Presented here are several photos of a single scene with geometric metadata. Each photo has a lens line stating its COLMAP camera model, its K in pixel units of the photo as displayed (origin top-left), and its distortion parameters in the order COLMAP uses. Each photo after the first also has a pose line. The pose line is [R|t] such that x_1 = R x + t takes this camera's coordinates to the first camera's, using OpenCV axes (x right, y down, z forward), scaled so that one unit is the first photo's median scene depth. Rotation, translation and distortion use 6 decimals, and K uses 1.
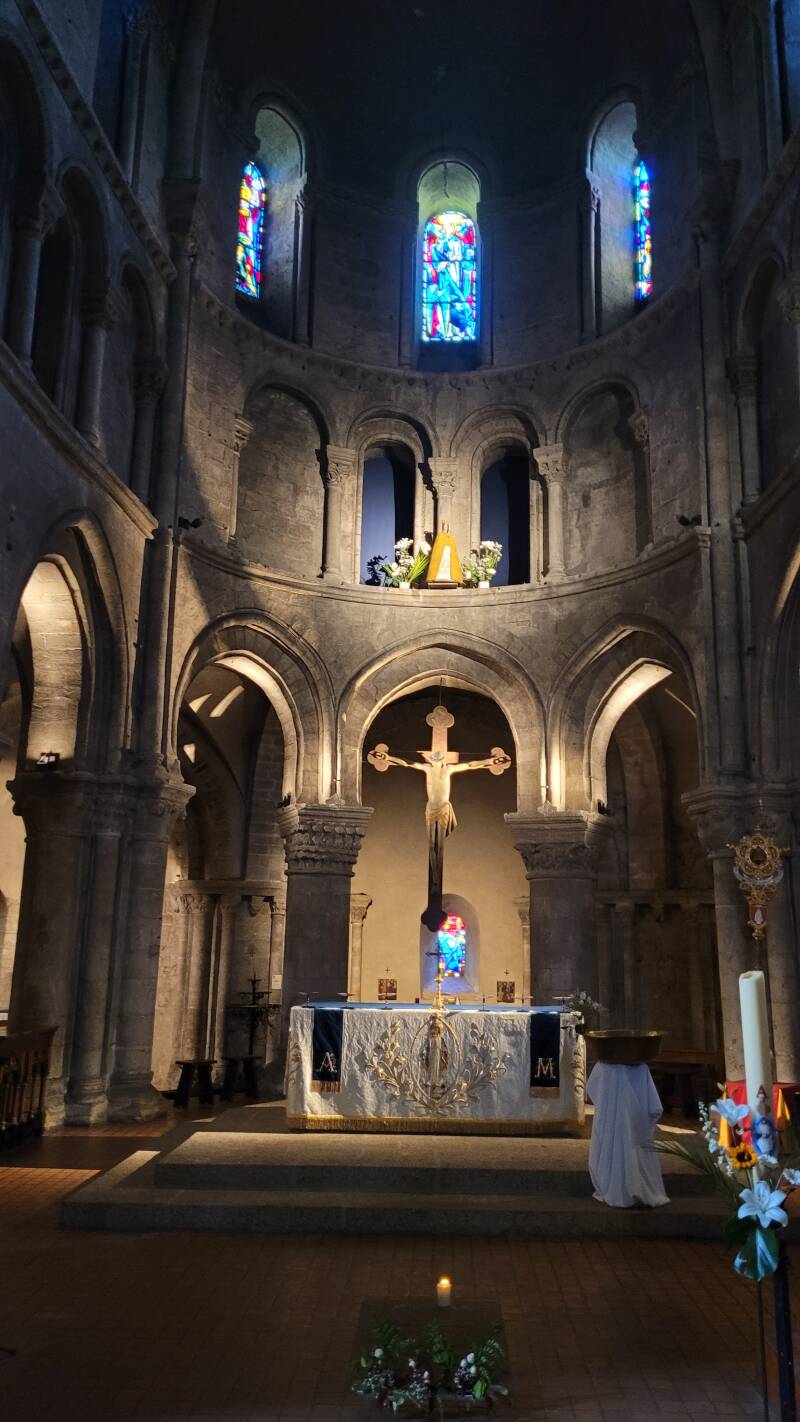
lens RADIAL K [[1076.6, 0, 402.5], [0, 1076.6, 711.0], [0, 0, 1]] dist [0.051327, -0.037222]
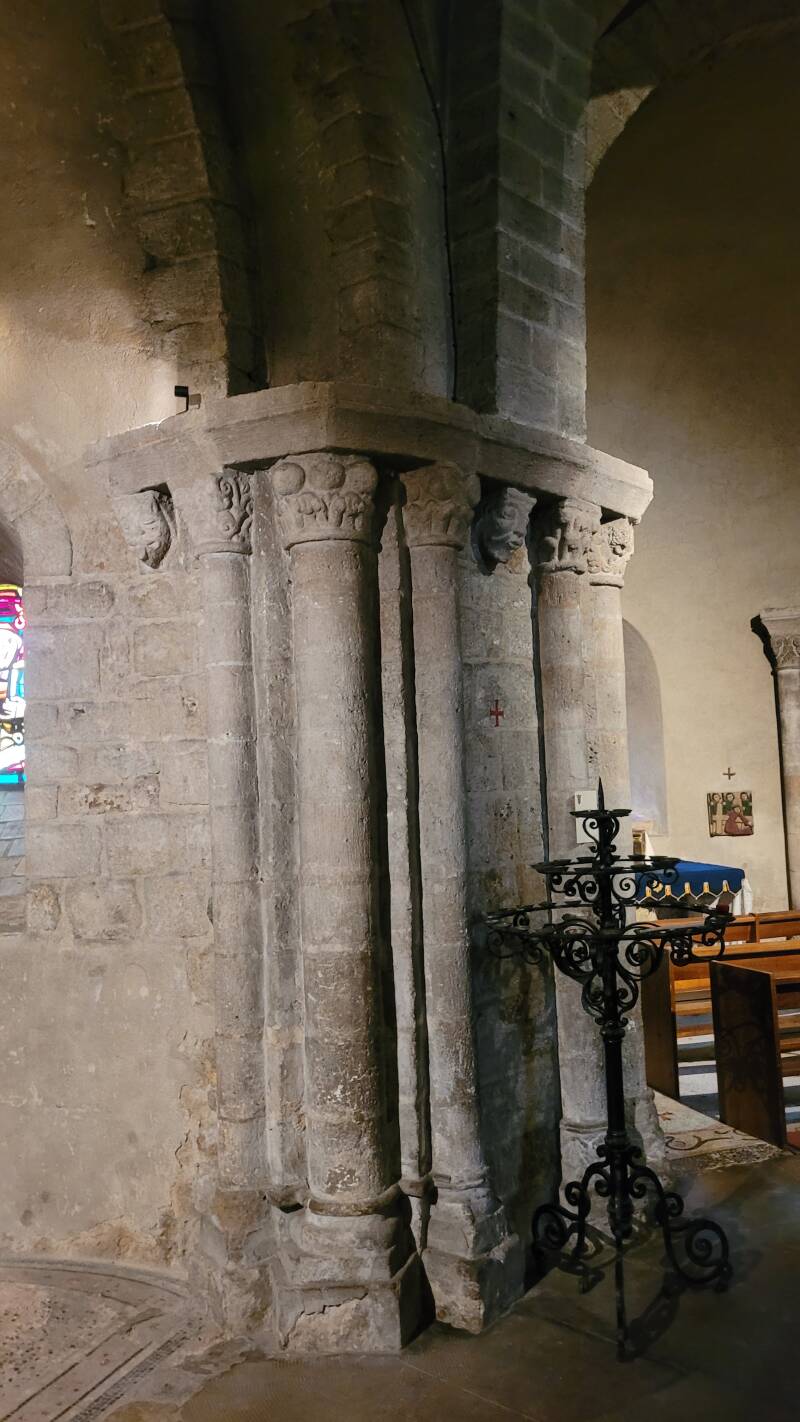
lens RADIAL K [[1076.6, 0, 398.0], [0, 1076.6, 714.0], [0, 0, 1]] dist [0.051327, -0.037222]
pose [[0.917020, -0.024122, 0.398110, -0.259759], [-0.037130, 0.988671, 0.145431, 0.186053], [-0.397108, -0.148145, 0.905736, 0.769154]]
